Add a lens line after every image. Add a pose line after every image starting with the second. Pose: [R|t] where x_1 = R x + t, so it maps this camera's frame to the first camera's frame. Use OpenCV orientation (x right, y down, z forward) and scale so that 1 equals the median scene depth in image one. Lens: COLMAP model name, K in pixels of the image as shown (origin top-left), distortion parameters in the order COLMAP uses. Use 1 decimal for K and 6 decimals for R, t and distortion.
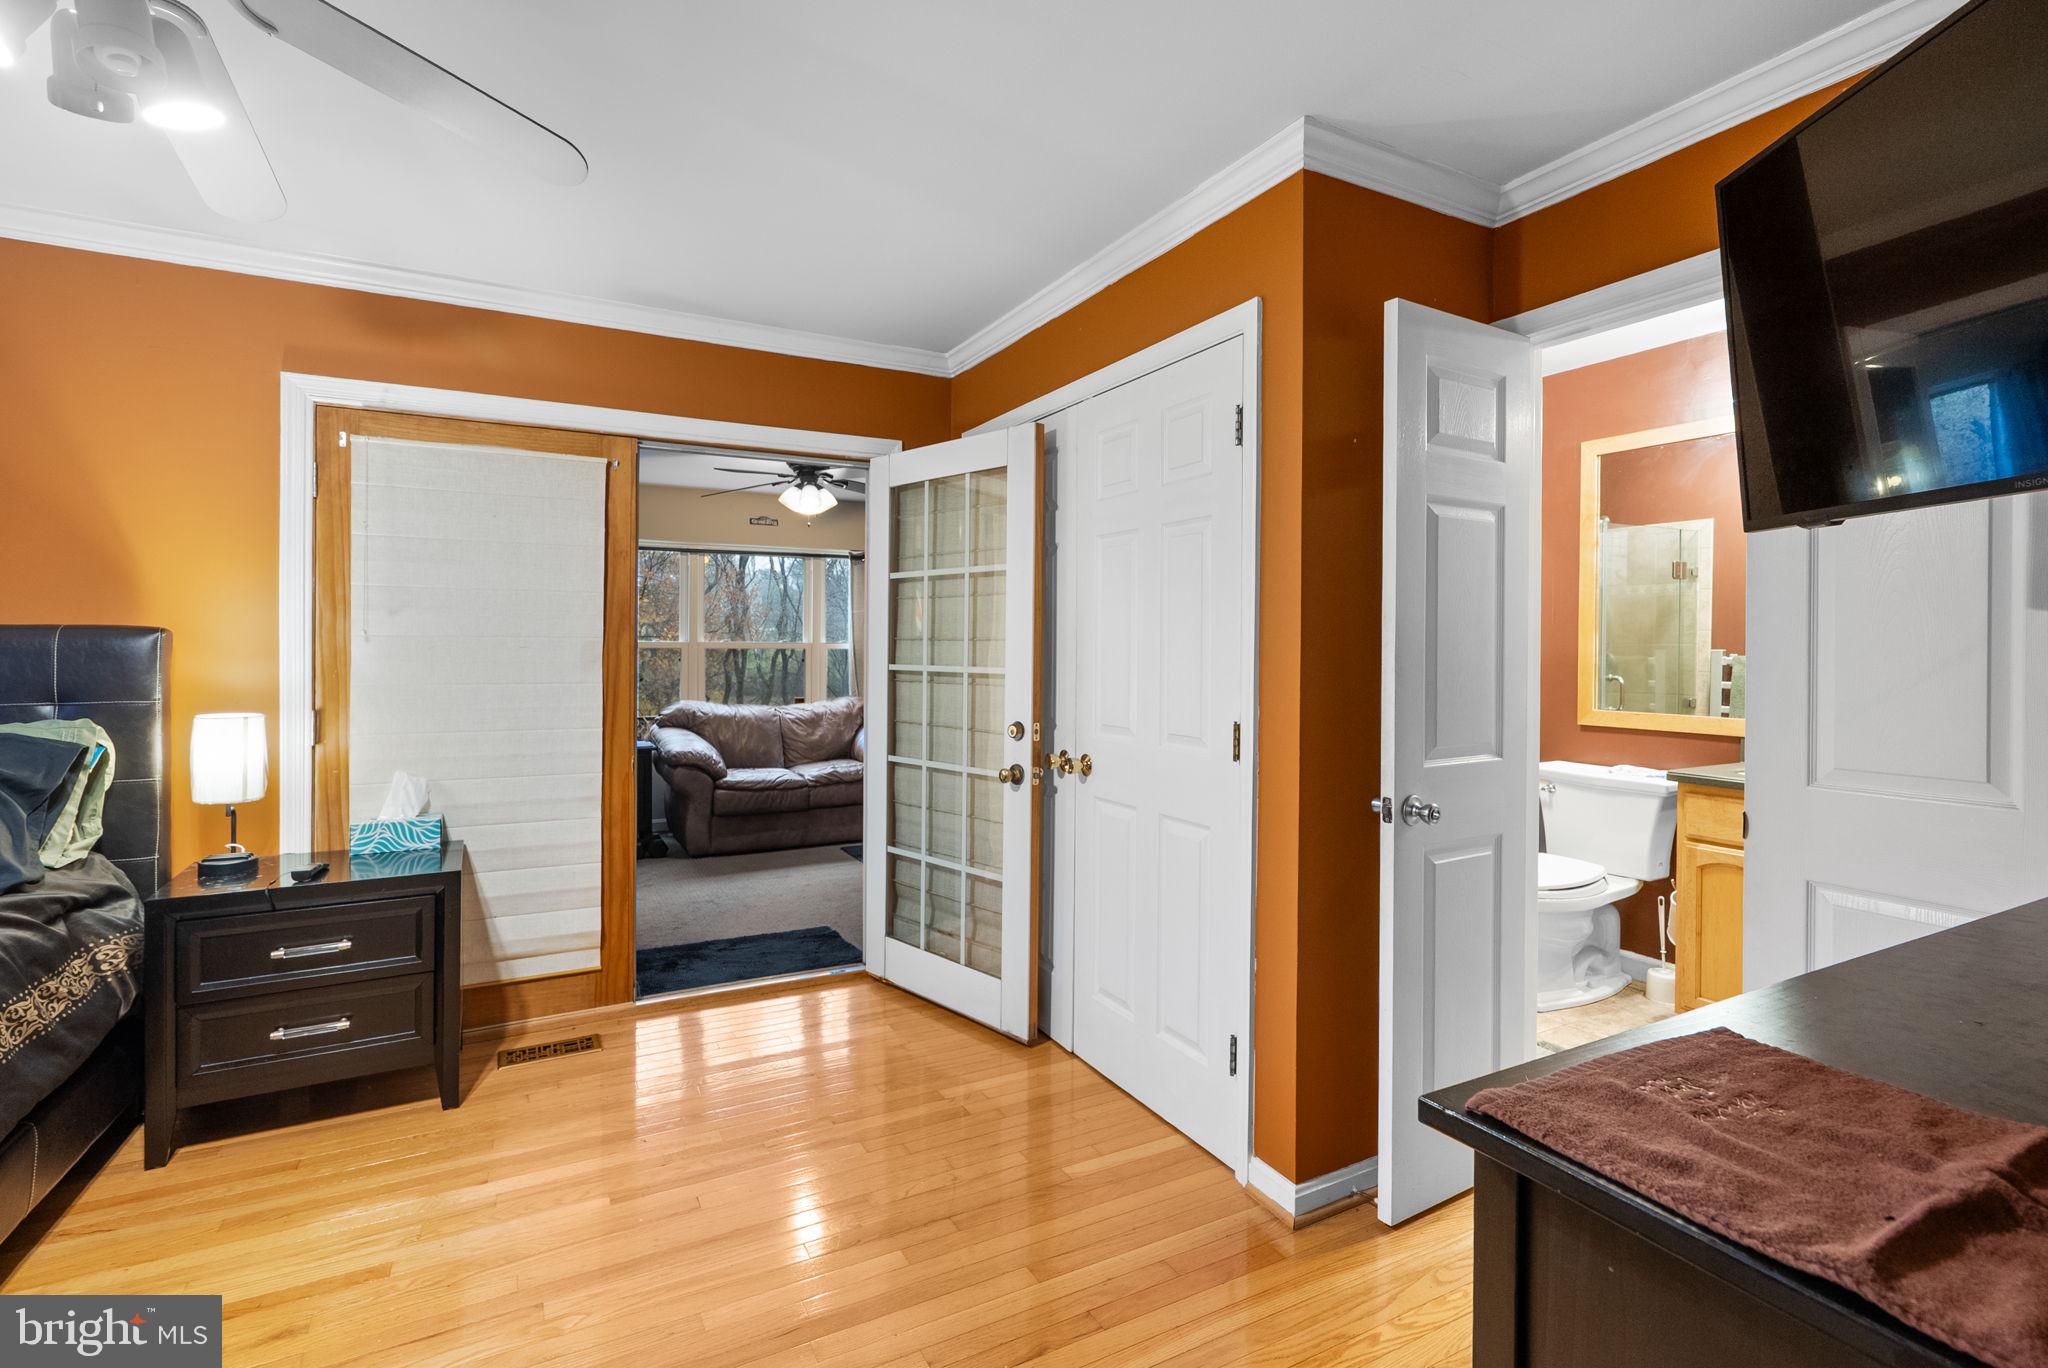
lens RADIAL K [[943.1, 0, 1006.8], [0, 943.1, 652.8], [0, 0, 1]] dist [-0.003414, 0.000104]
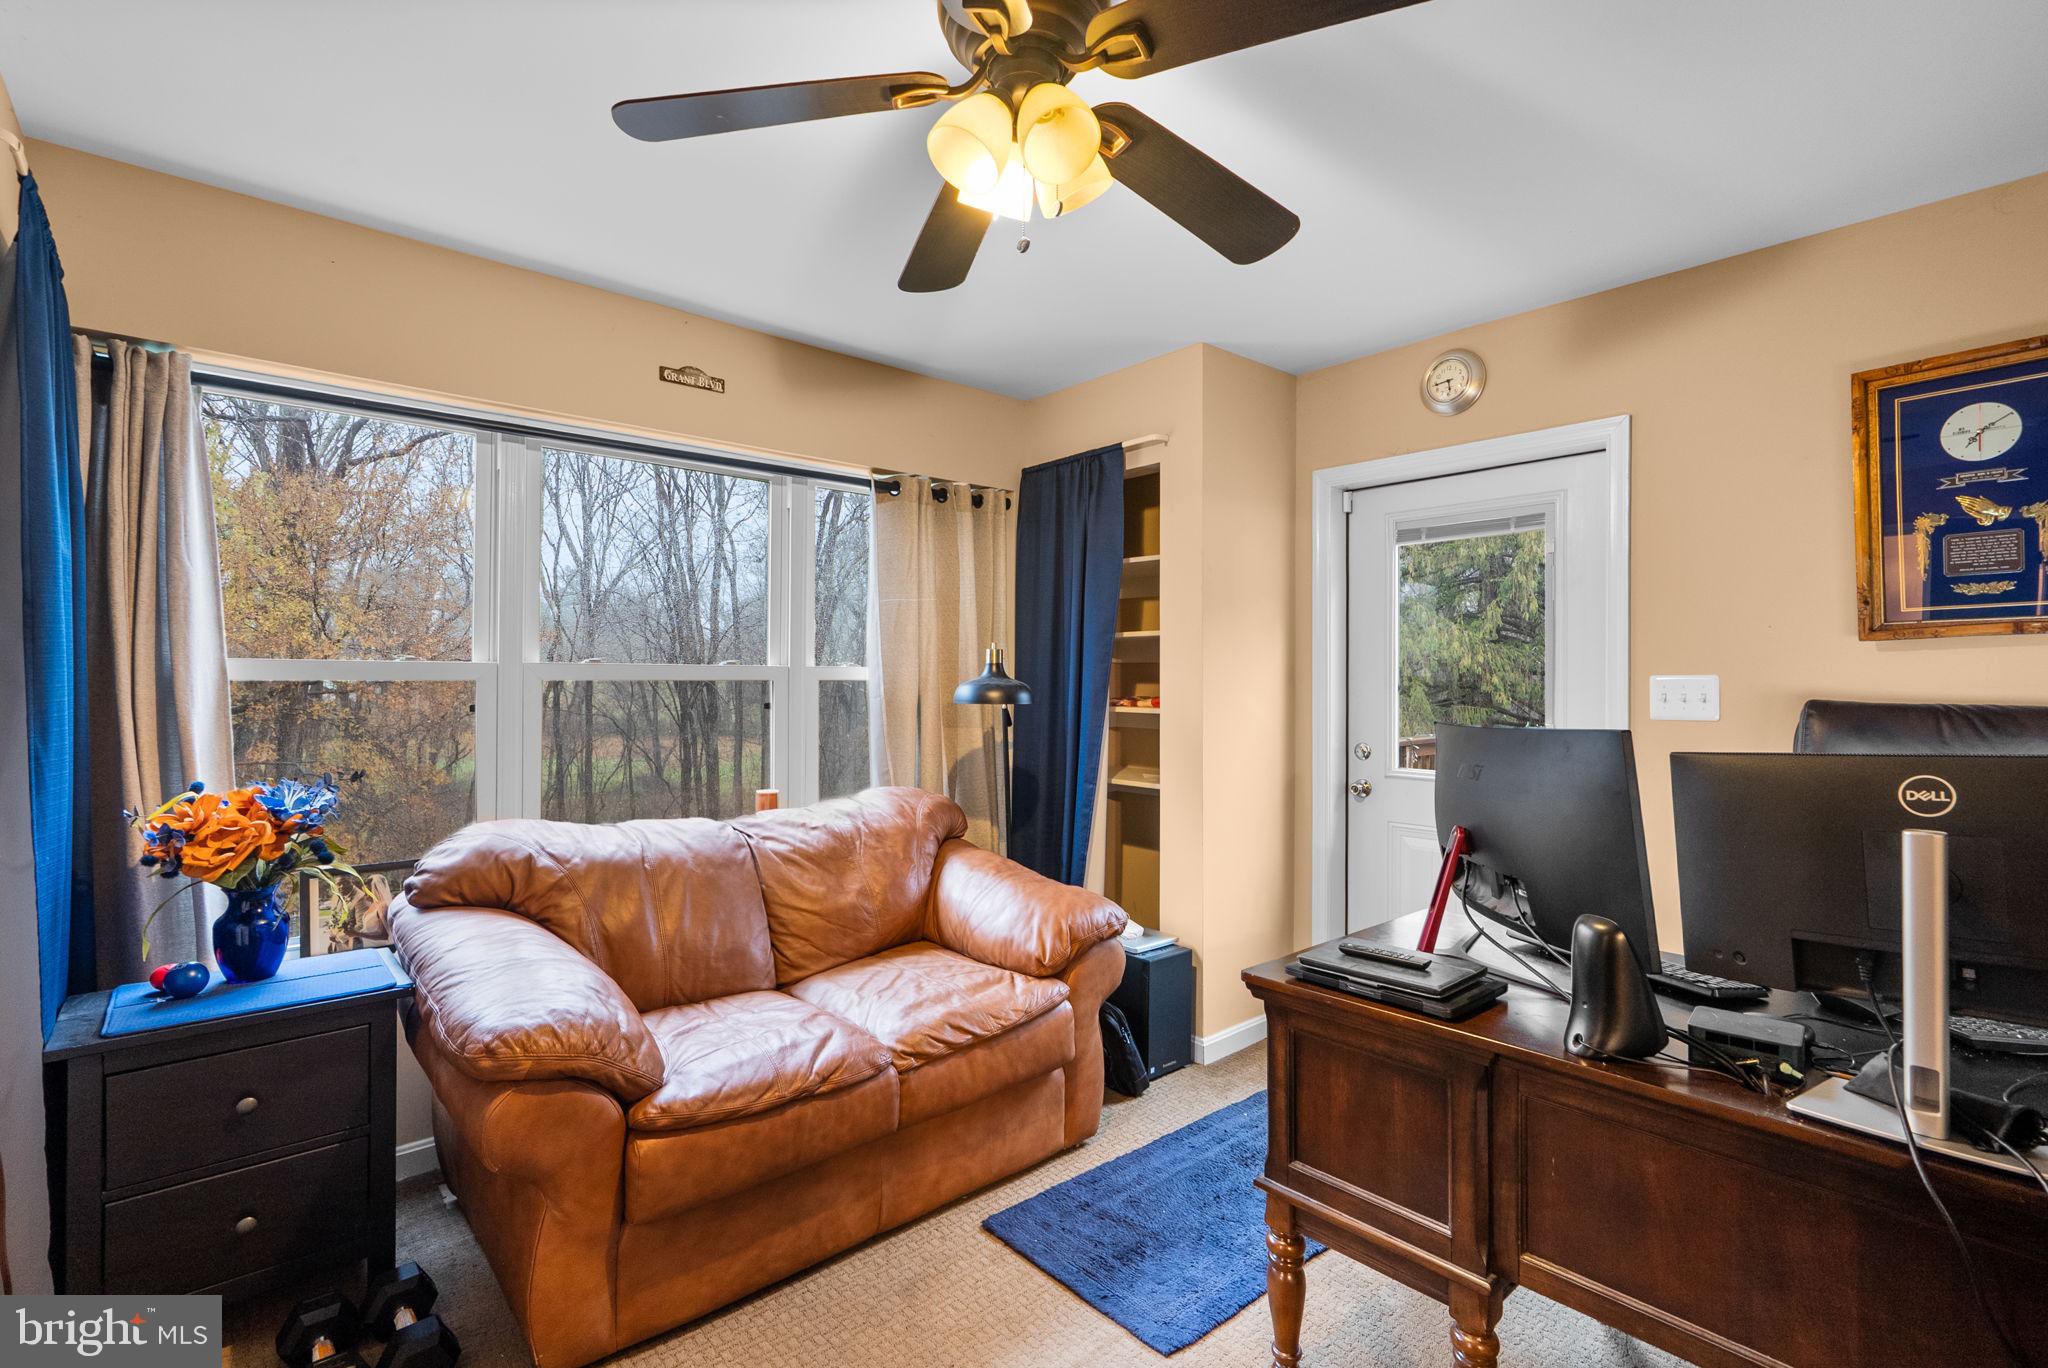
lens RADIAL K [[943.1, 0, 1020.3], [0, 943.1, 680.8], [0, 0, 1]] dist [-0.003414, 0.000104]
pose [[0.973090, -0.006752, 0.230326, -0.134729], [0.008139, 0.999954, -0.005072, -0.000568], [-0.230282, 0.006810, 0.973100, 0.354459]]
